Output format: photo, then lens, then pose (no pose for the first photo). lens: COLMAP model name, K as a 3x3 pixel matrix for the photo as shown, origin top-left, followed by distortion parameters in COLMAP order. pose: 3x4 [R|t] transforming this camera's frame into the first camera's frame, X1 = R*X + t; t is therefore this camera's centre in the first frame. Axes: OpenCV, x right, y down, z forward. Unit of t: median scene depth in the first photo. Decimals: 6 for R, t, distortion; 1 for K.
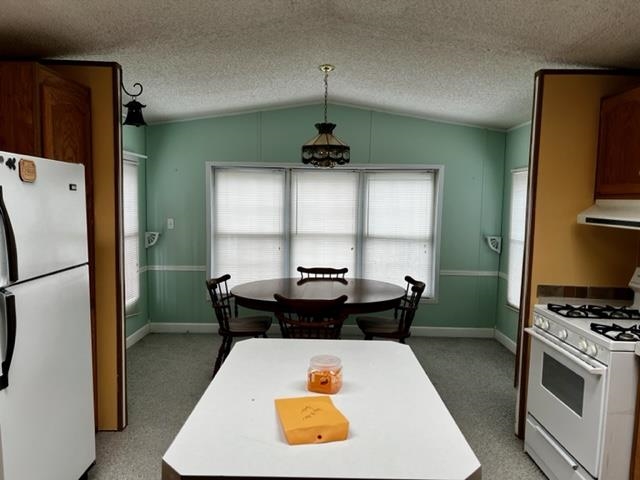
lens RADIAL K [[484.1, 0, 322.4], [0, 484.1, 241.6], [0, 0, 1]] dist [0.029426, -0.027936]
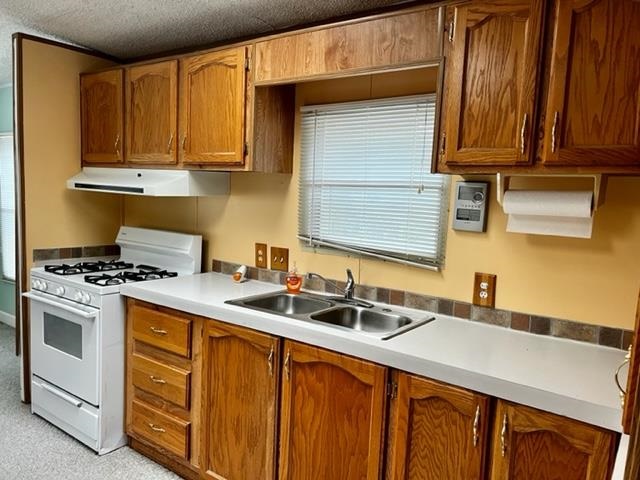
lens RADIAL K [[484.1, 0, 318.1], [0, 484.1, 239.2], [0, 0, 1]] dist [0.029426, -0.027936]
pose [[0.586738, -0.083364, 0.805474, -0.029562], [0.037722, 0.996421, 0.075648, 0.014413], [-0.808897, -0.014002, 0.587783, -0.089503]]
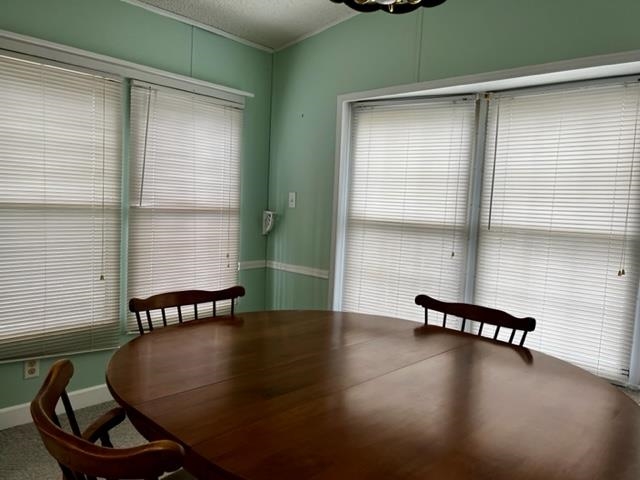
lens RADIAL K [[484.1, 0, 317.4], [0, 484.1, 238.5], [0, 0, 1]] dist [0.029426, -0.027936]
pose [[0.739666, 0.074567, -0.668830, 0.066917], [-0.087050, 0.996094, 0.014784, 0.001037], [0.667321, 0.047286, 0.743268, 0.245325]]
